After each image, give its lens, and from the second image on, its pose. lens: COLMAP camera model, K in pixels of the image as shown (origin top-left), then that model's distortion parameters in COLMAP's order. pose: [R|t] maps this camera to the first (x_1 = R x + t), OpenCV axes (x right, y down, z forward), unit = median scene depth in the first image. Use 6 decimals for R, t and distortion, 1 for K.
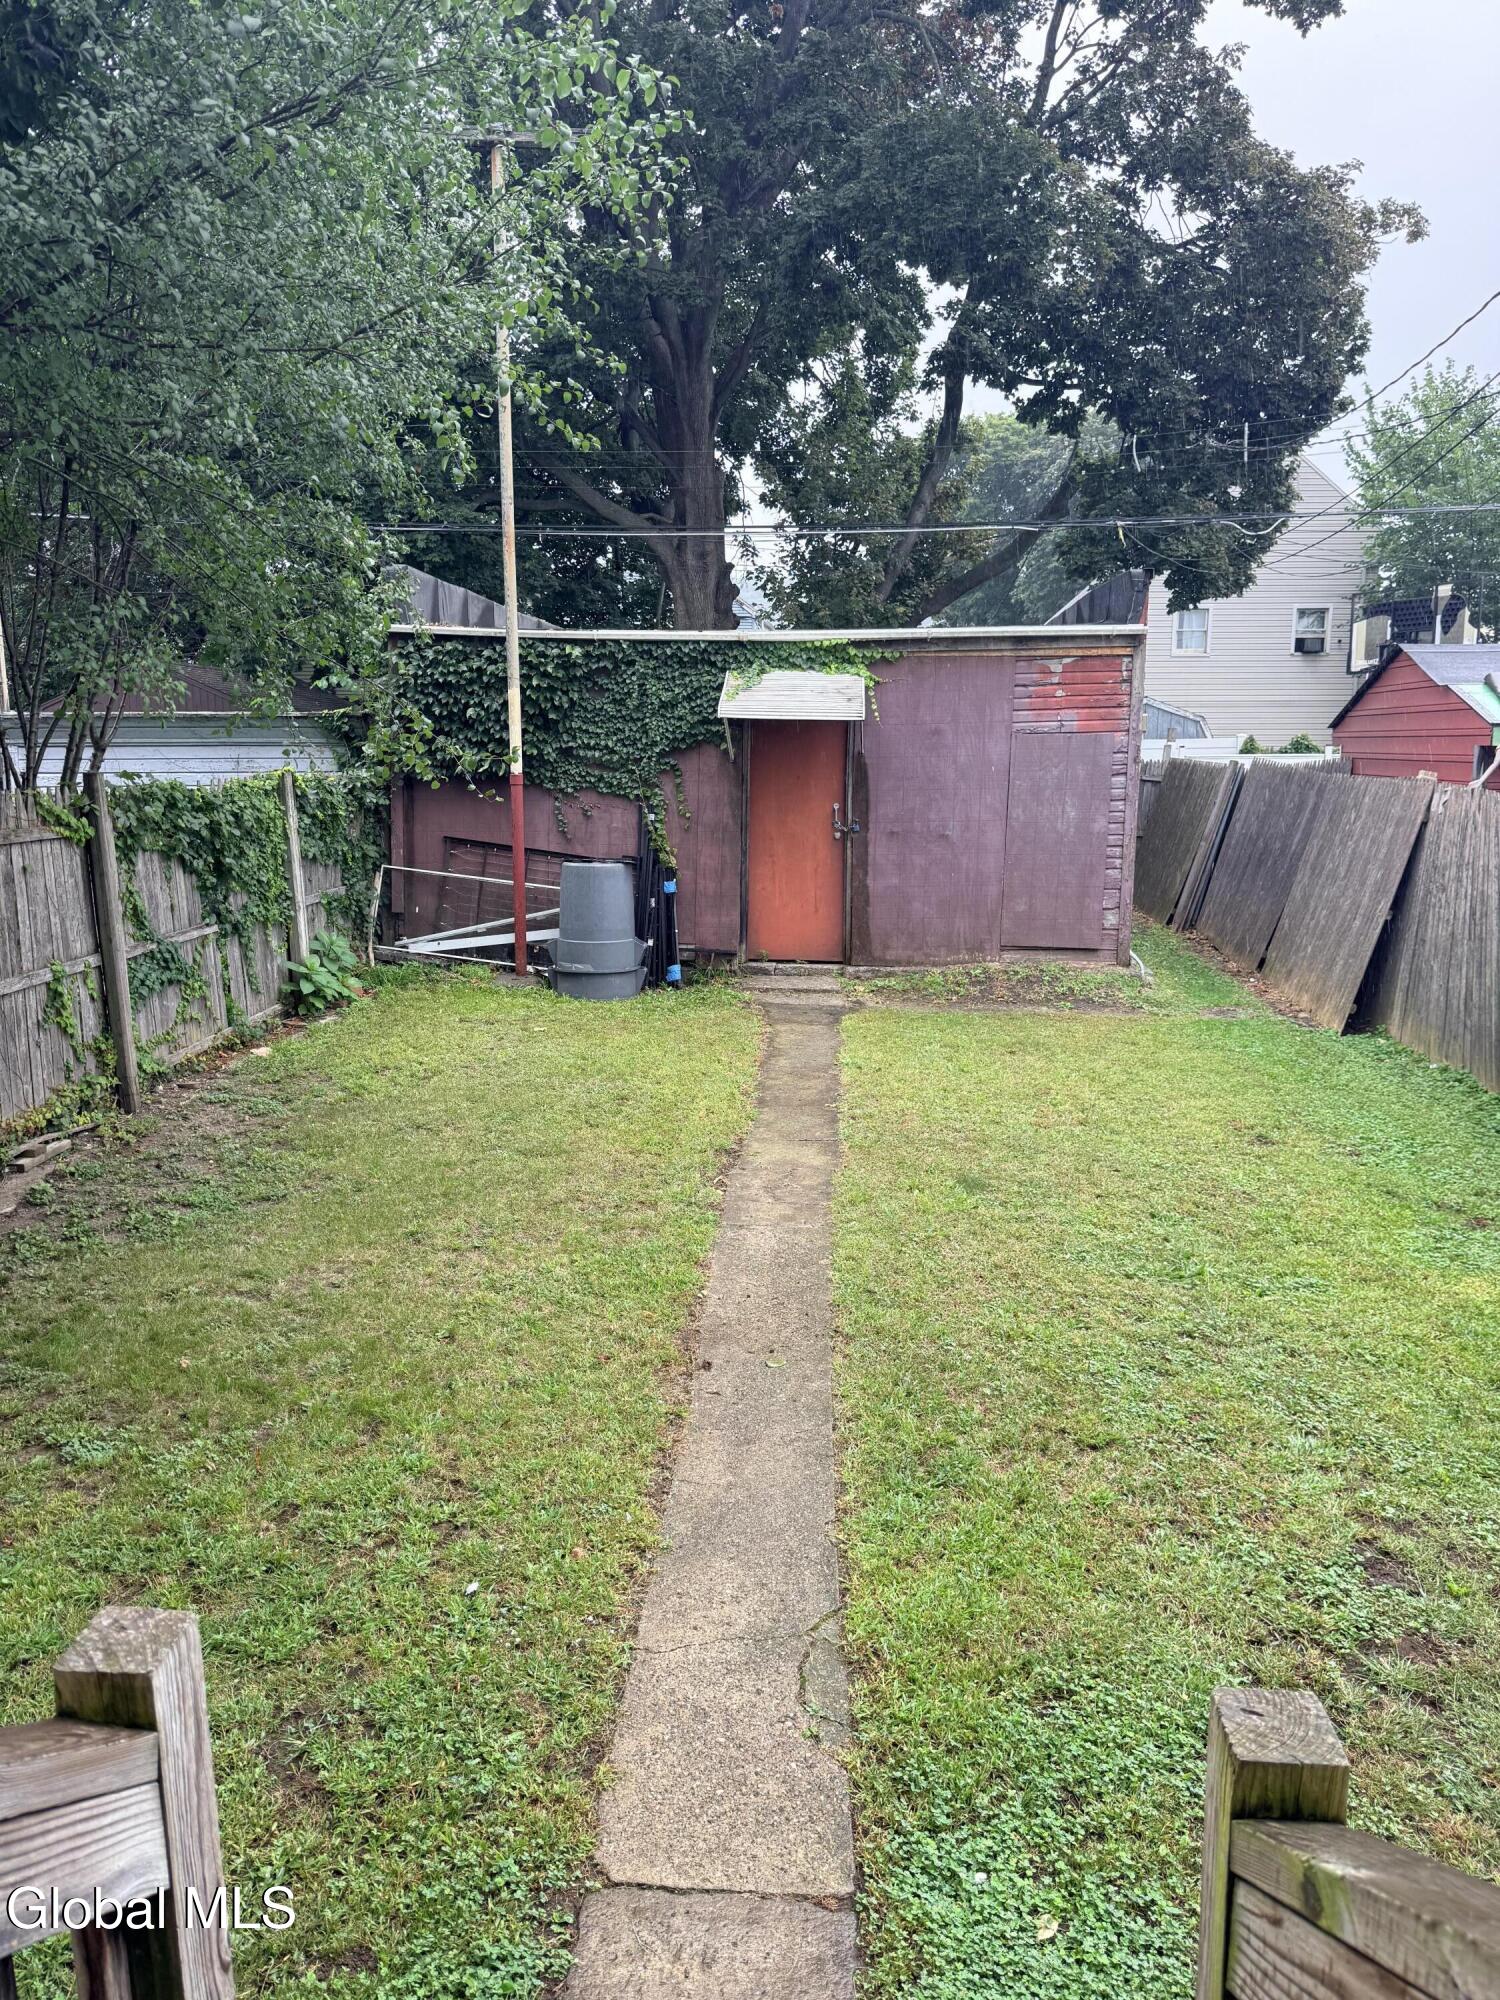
lens RADIAL K [[1408.7, 0, 746.9], [0, 1408.7, 988.3], [0, 0, 1]] dist [0.063146, -0.084669]
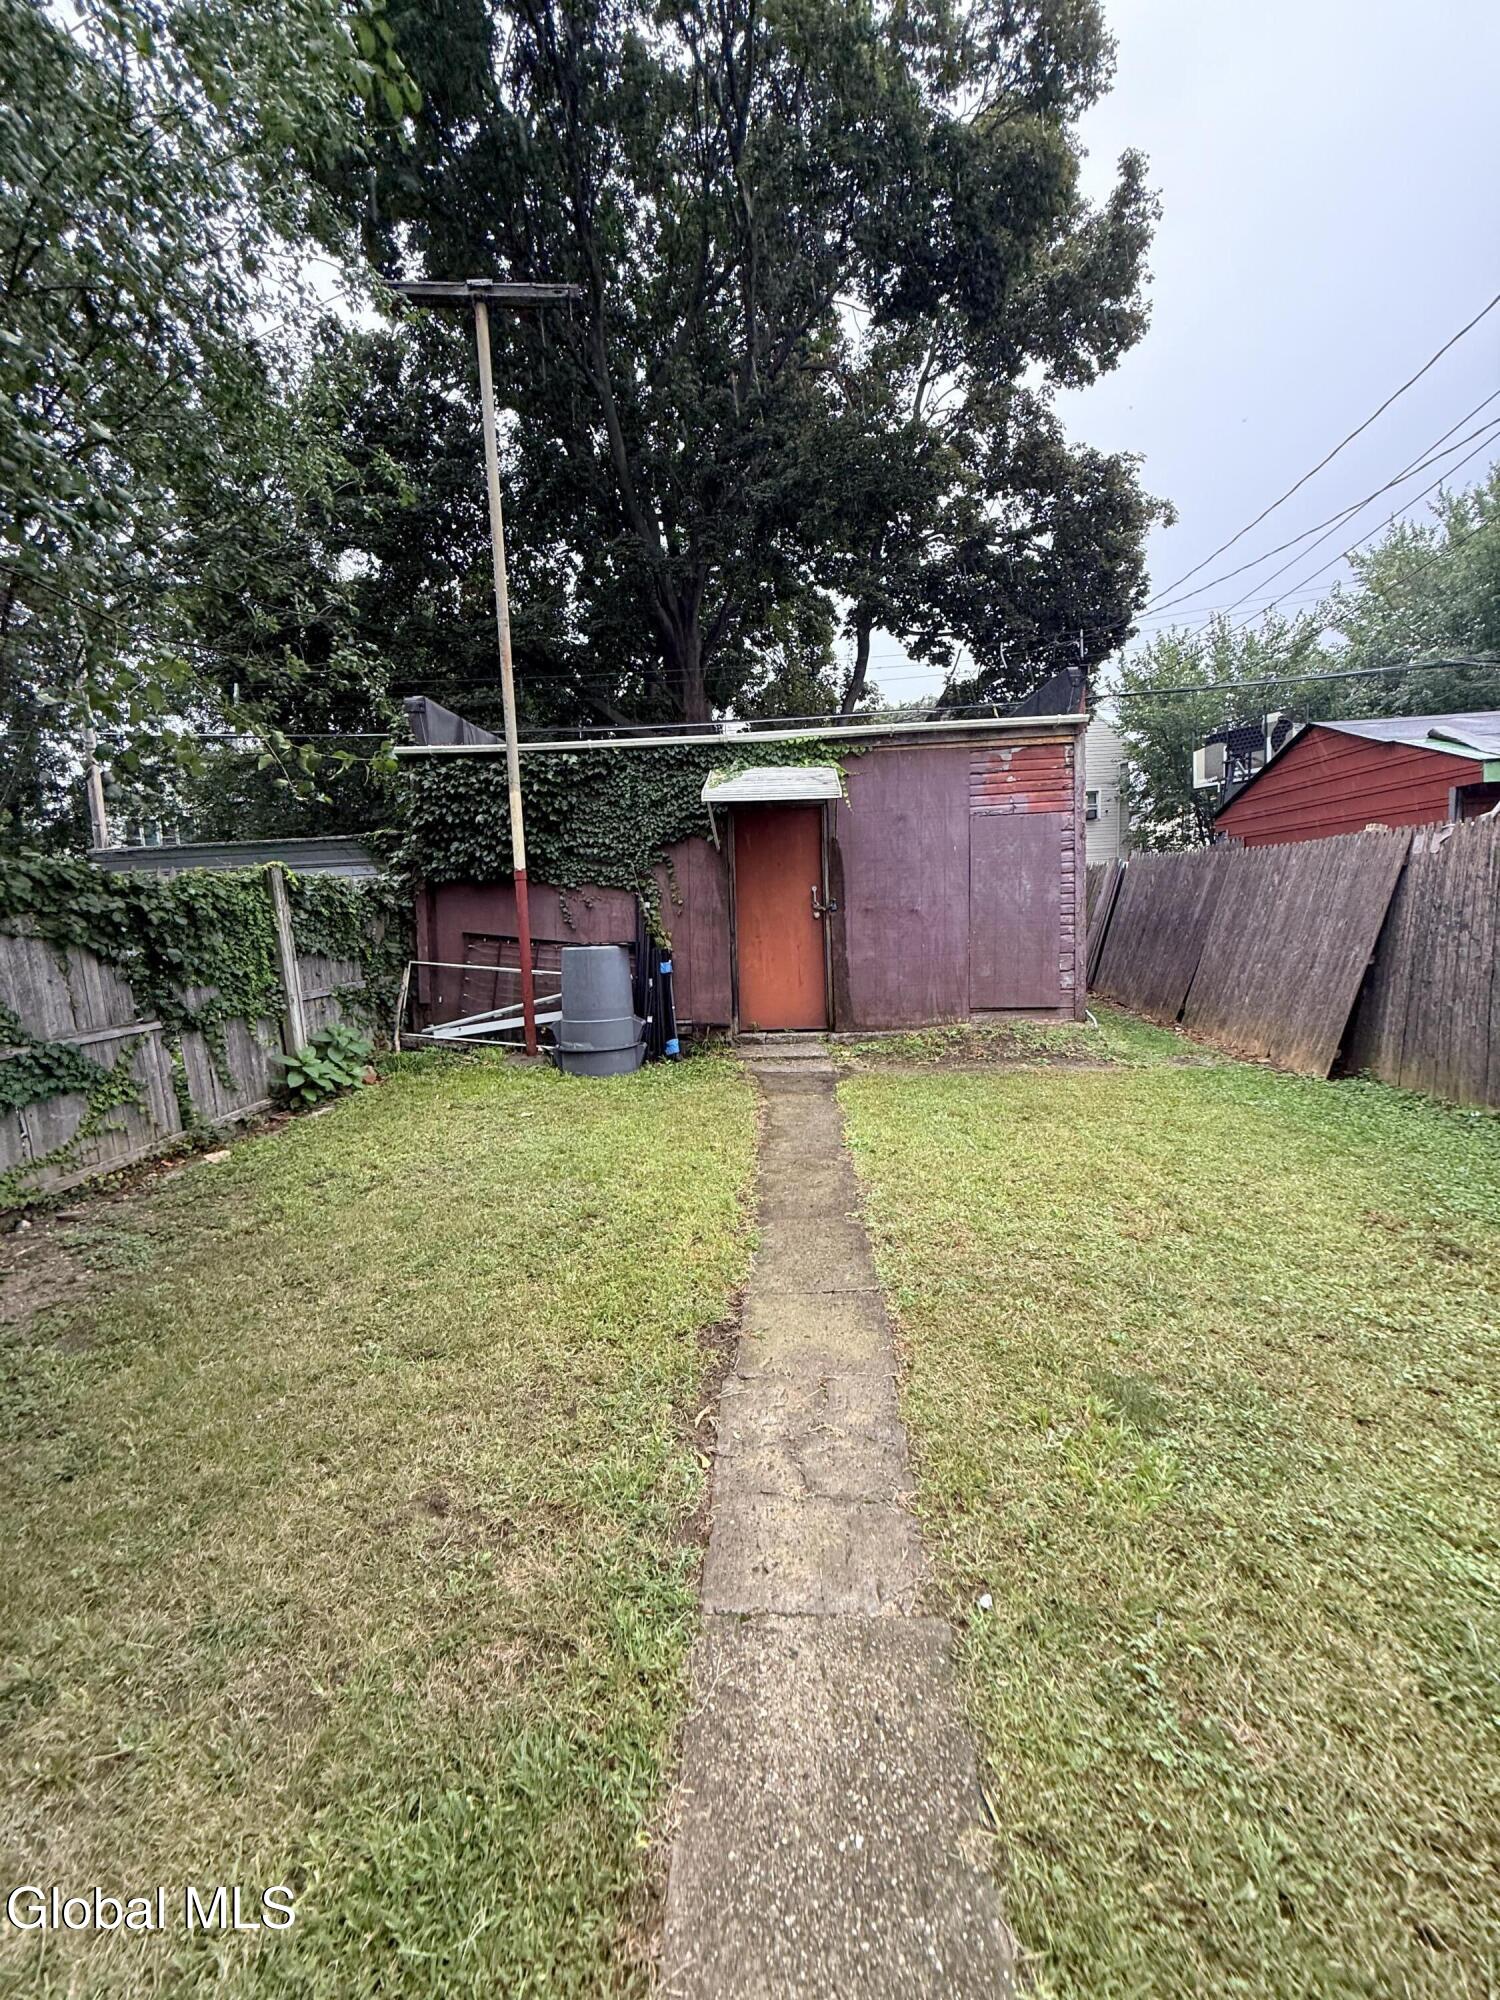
lens RADIAL K [[795.9, 0, 752.1], [0, 795.9, 996.6], [0, 0, 1]] dist [0.000675, -0.000548]
pose [[0.998907, -0.044551, 0.014145, 0.002052], [0.045314, 0.997218, -0.059183, -0.010469], [-0.011469, 0.059760, 0.998147, 0.390081]]
